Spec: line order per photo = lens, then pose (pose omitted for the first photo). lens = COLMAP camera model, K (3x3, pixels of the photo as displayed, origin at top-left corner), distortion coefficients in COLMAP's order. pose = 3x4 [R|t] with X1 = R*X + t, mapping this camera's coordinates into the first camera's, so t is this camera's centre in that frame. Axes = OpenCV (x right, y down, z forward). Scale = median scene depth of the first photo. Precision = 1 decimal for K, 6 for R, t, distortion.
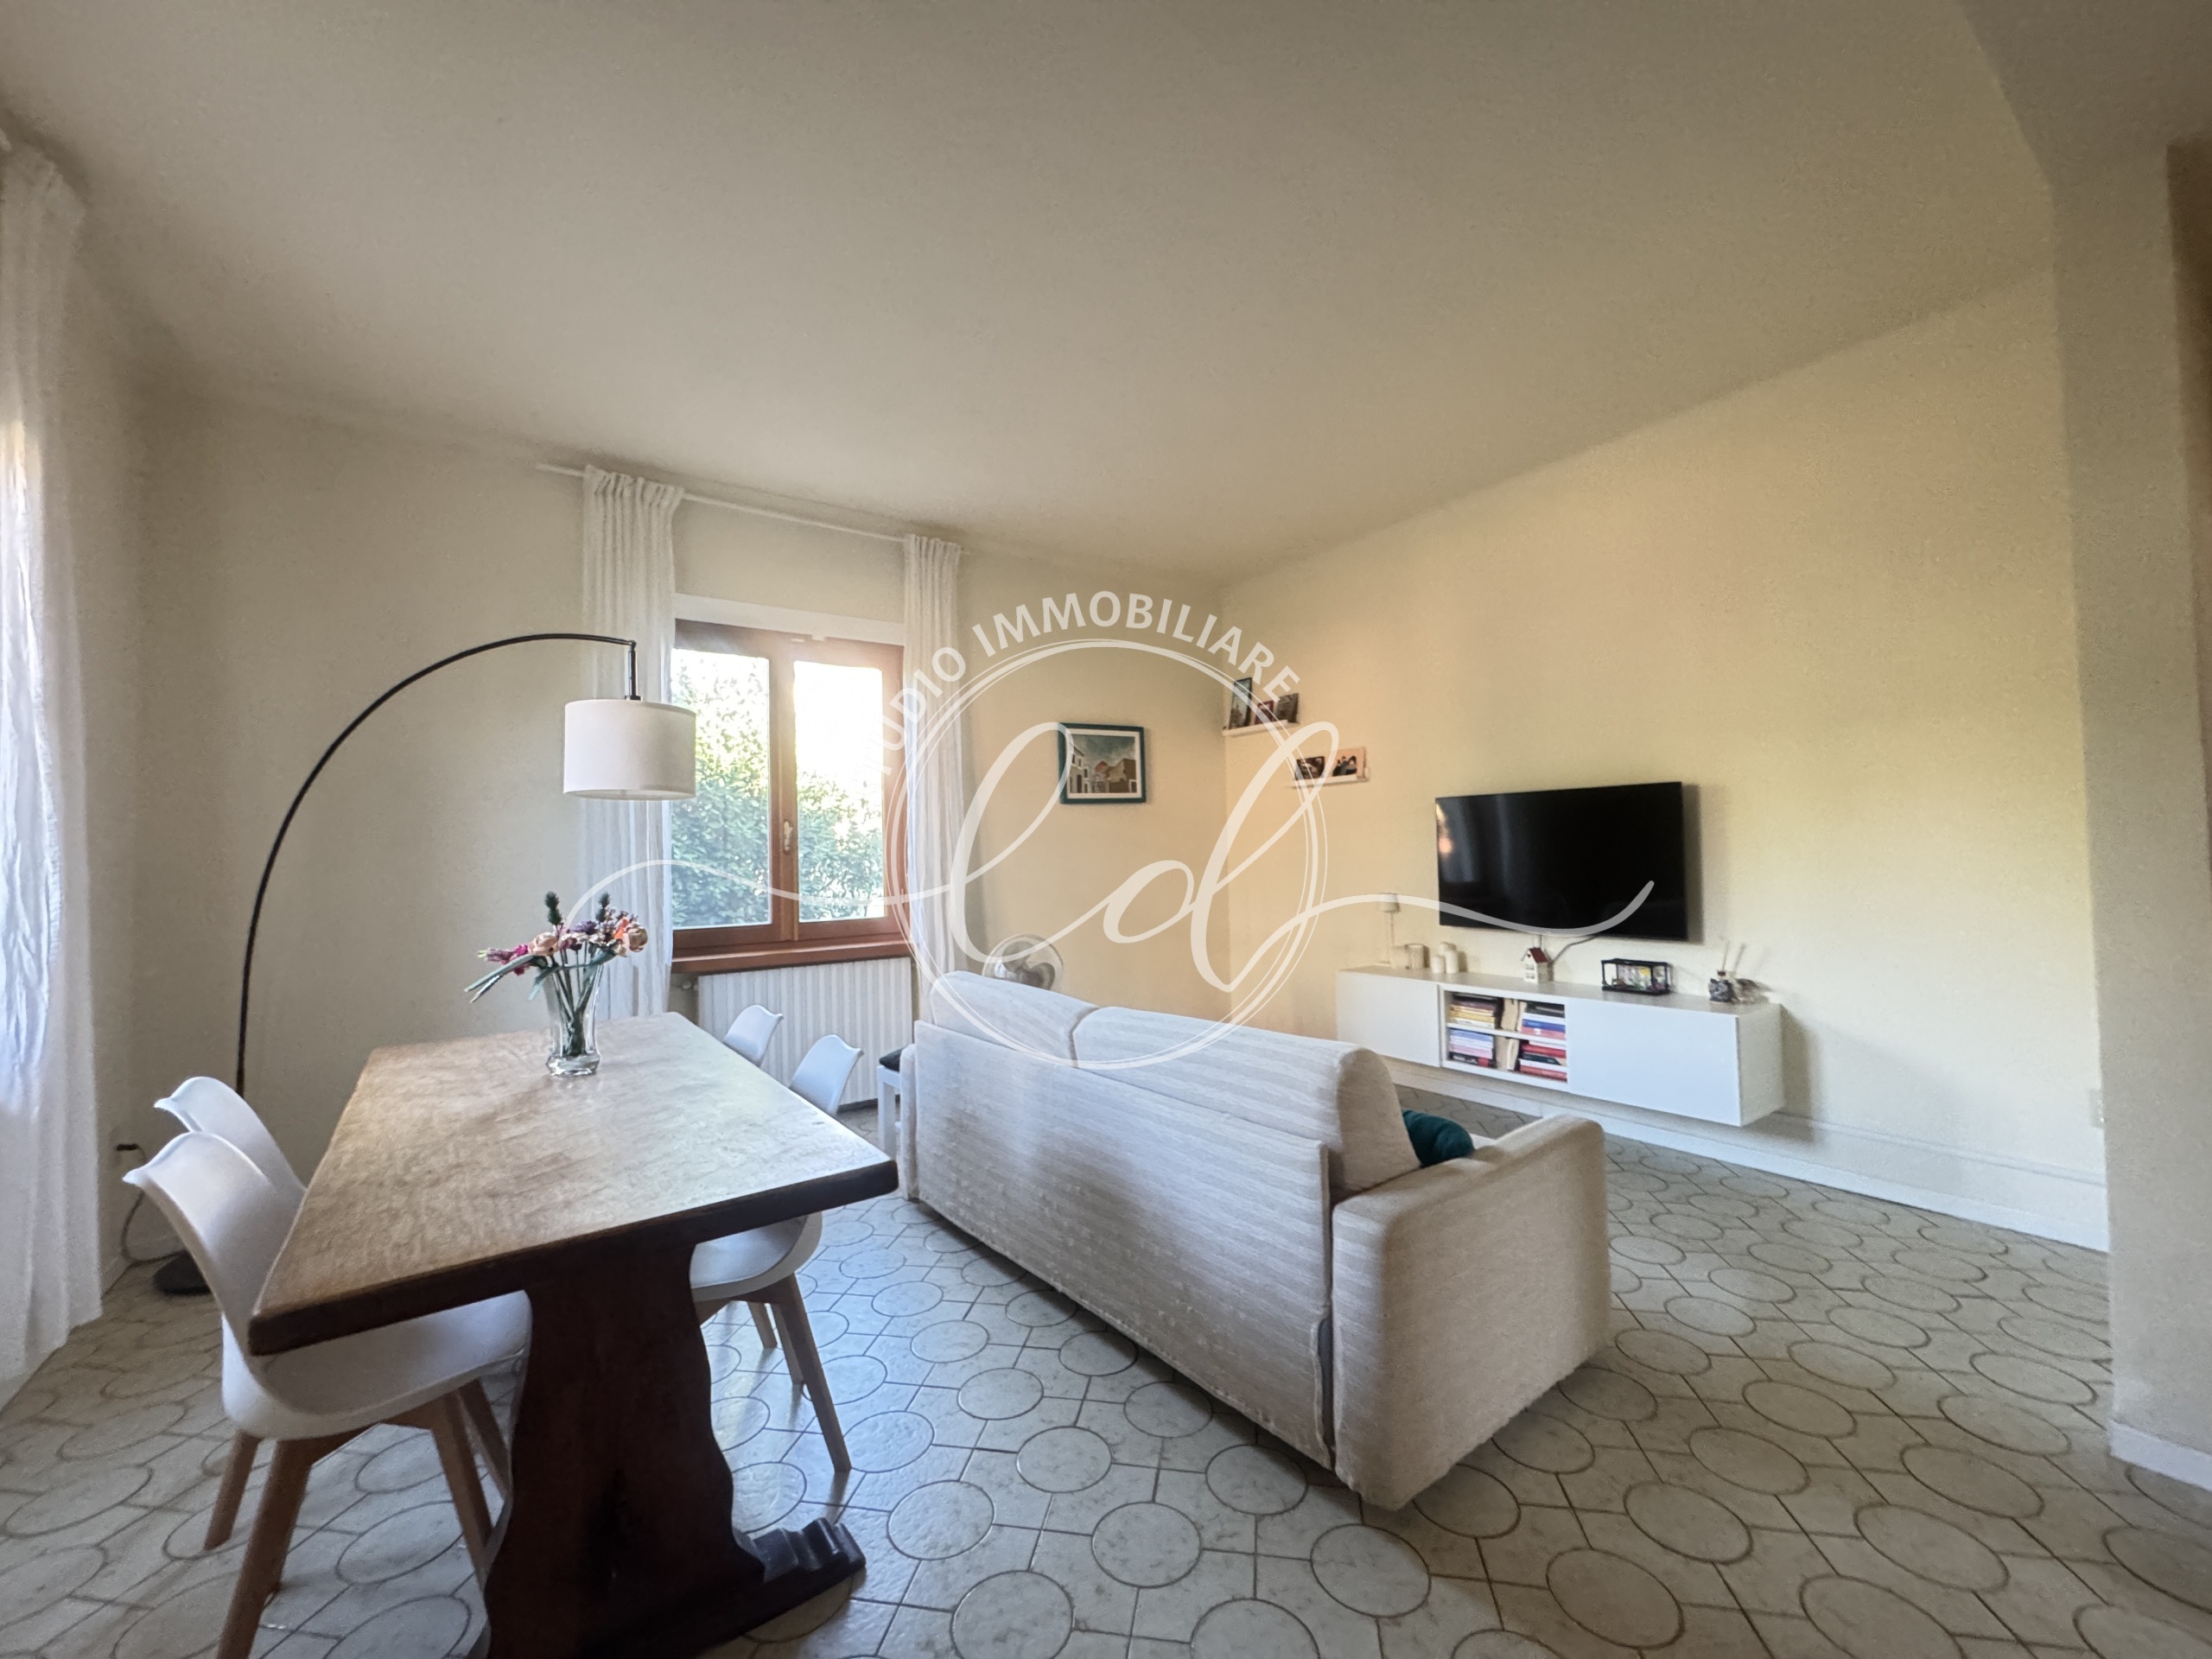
lens RADIAL K [[890.8, 0, 1105.4], [0, 890.8, 828.3], [0, 0, 1]] dist [-0.003204, 0.000854]
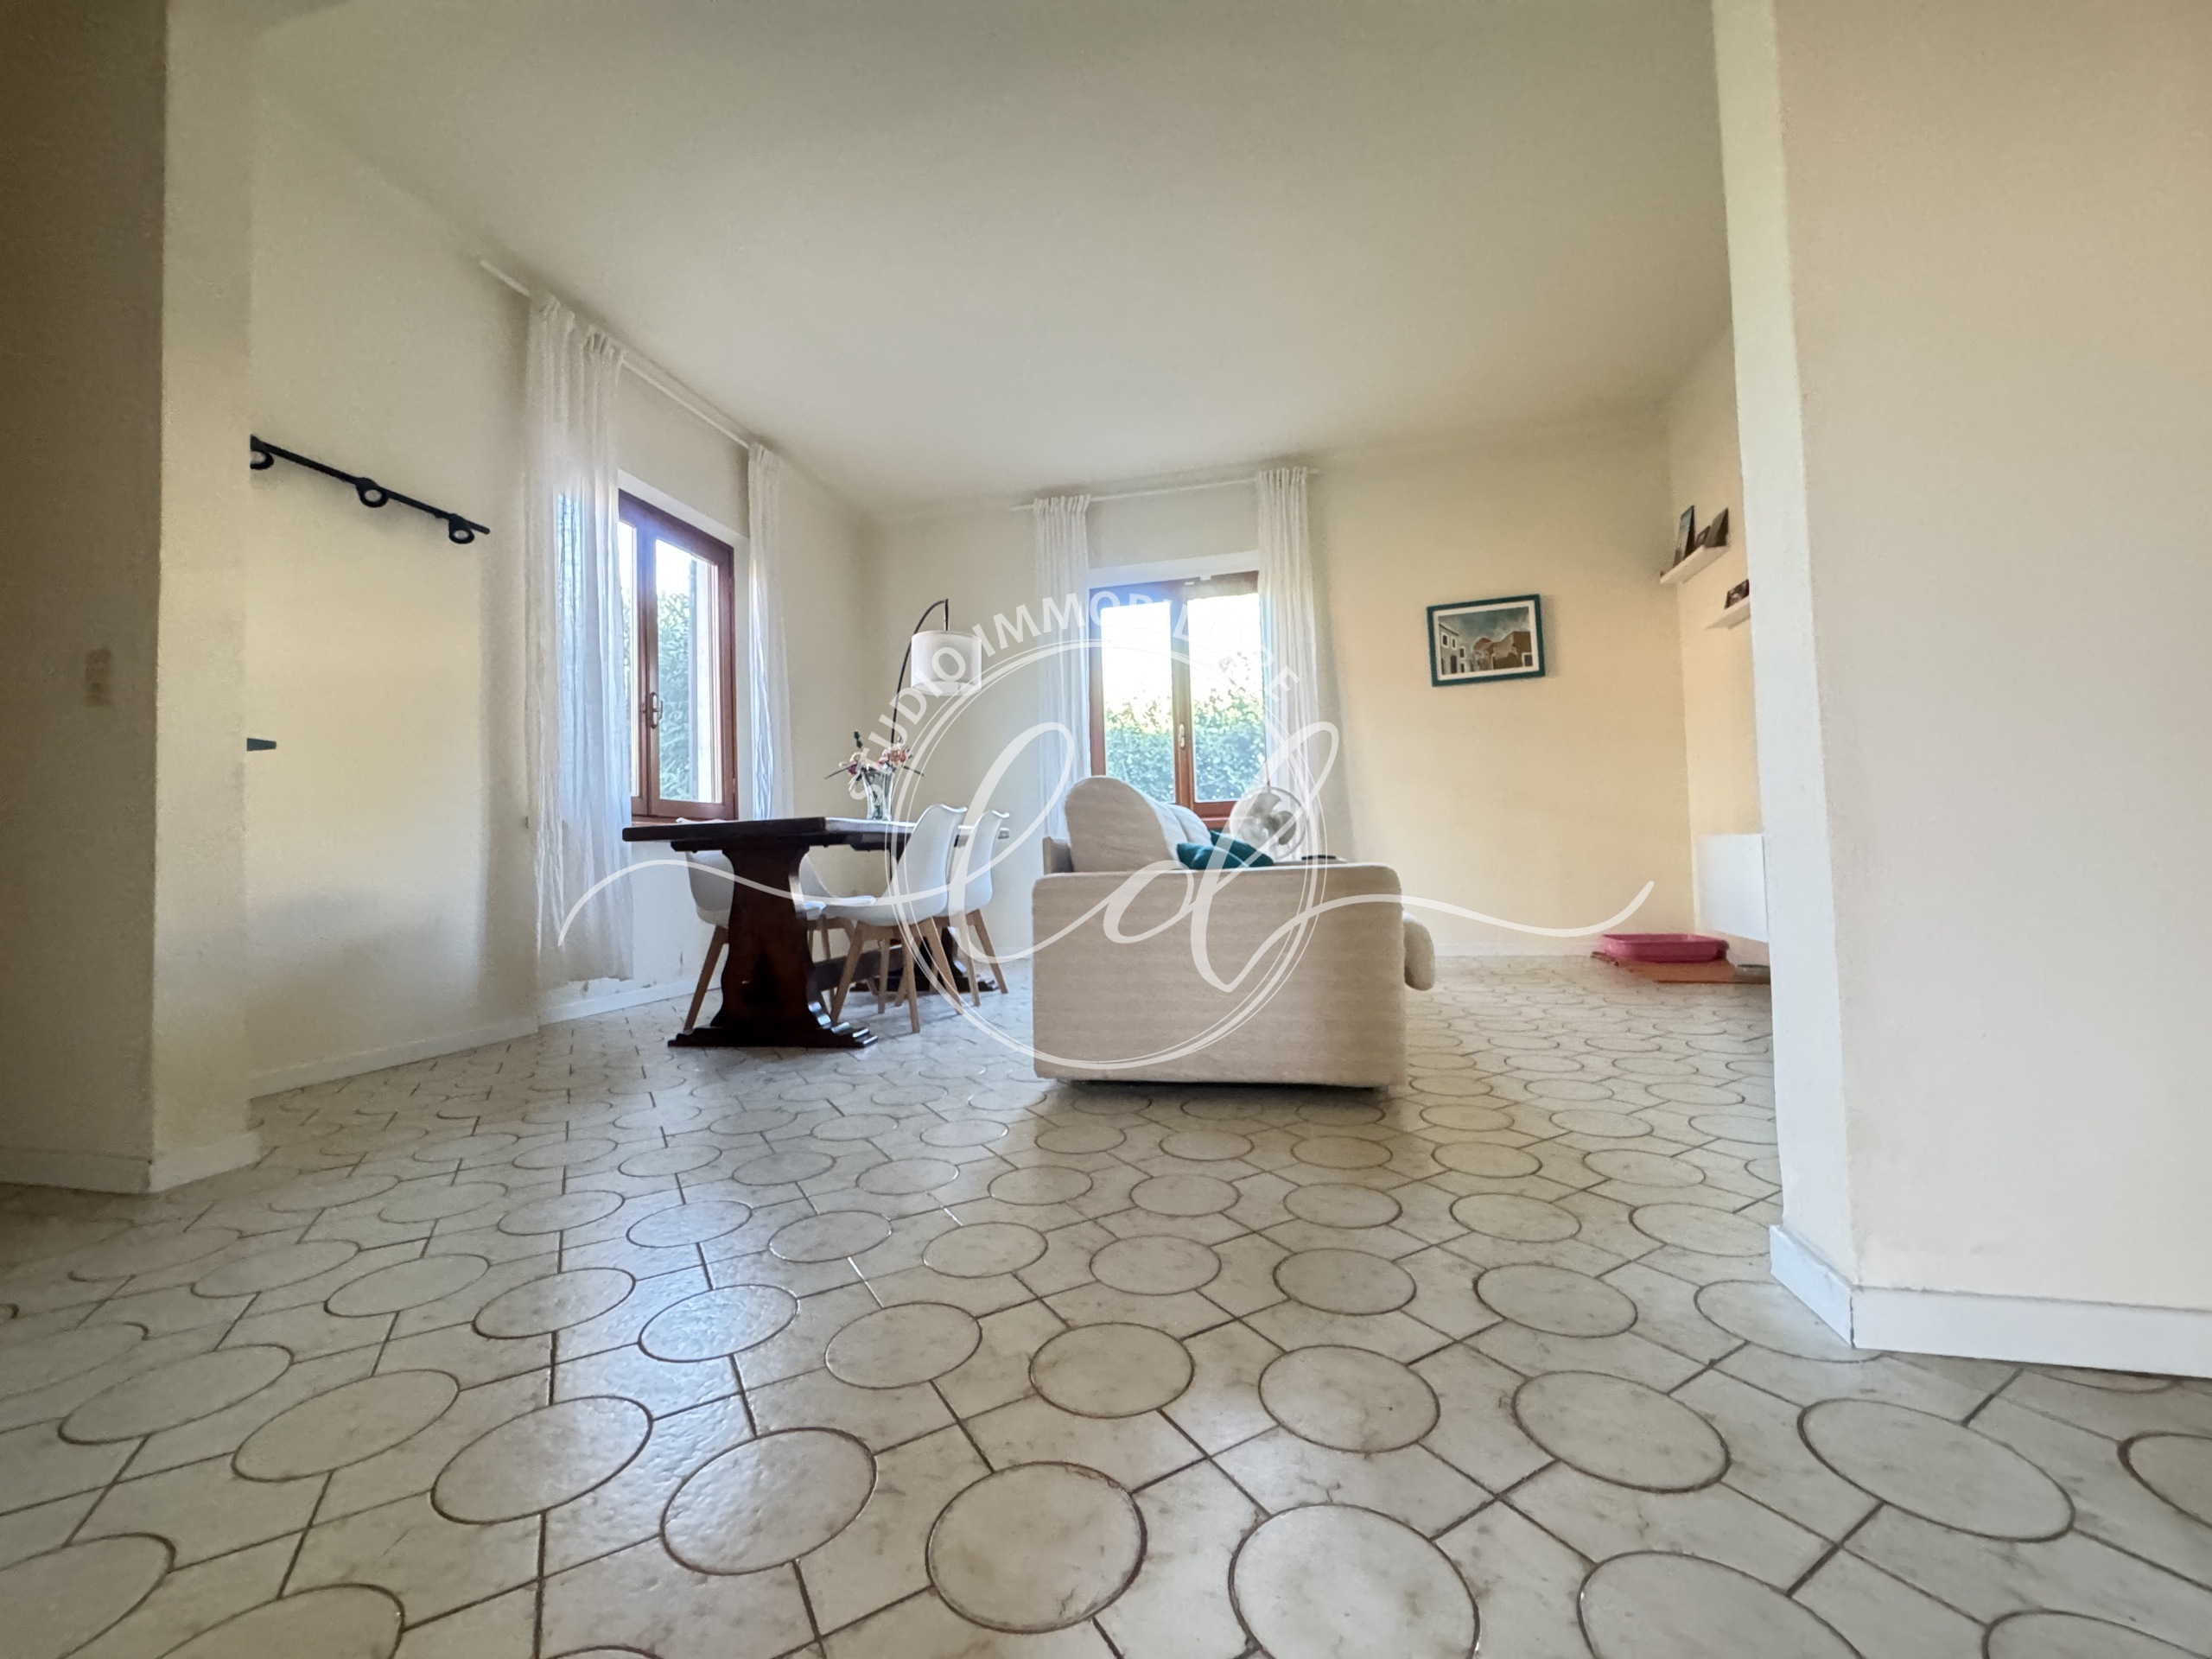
lens RADIAL K [[890.8, 0, 1105.4], [0, 890.8, 828.3], [0, 0, 1]] dist [-0.003204, 0.000854]
pose [[0.649568, -0.022823, -0.759961, 1.173847], [0.036765, 0.999323, 0.001414, 0.293003], [0.759414, -0.028858, 0.649967, 0.132346]]
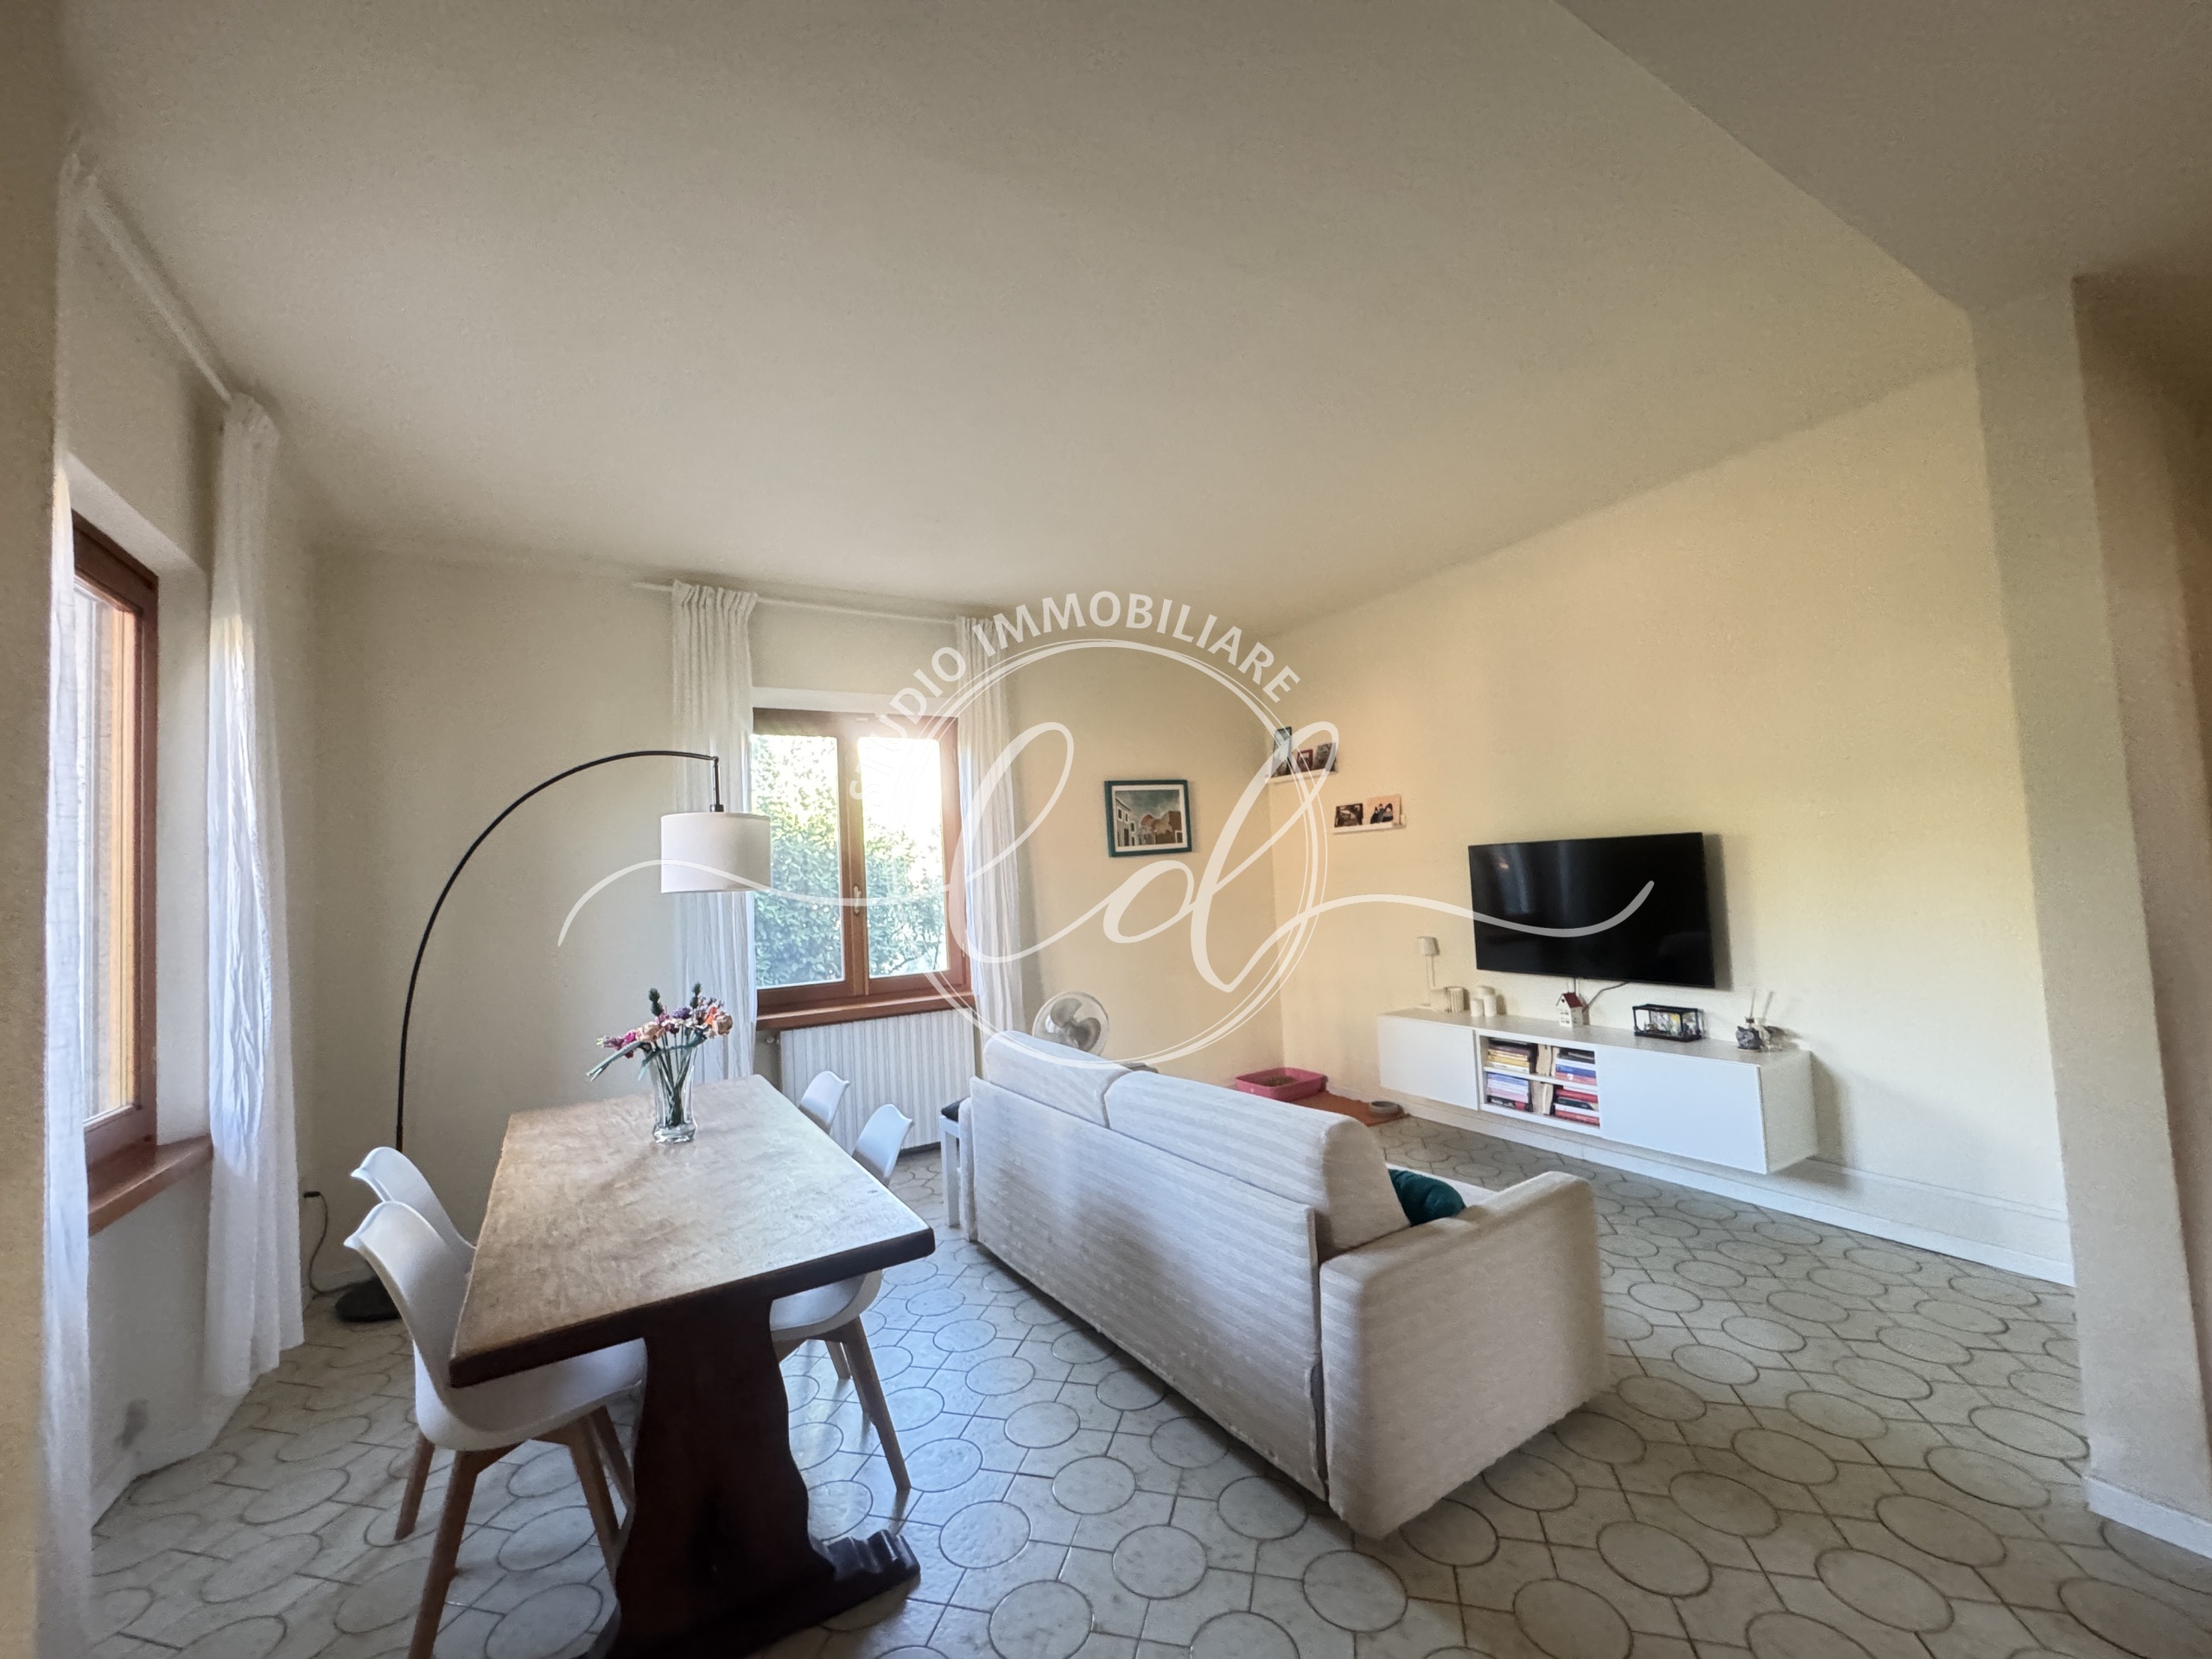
lens RADIAL K [[890.8, 0, 1105.4], [0, 890.8, 828.3], [0, 0, 1]] dist [-0.003204, 0.000854]
pose [[0.996228, -0.031337, -0.080920, 0.078309], [0.029577, 0.999301, -0.022855, -0.093622], [0.081579, 0.020375, 0.996459, -0.134854]]
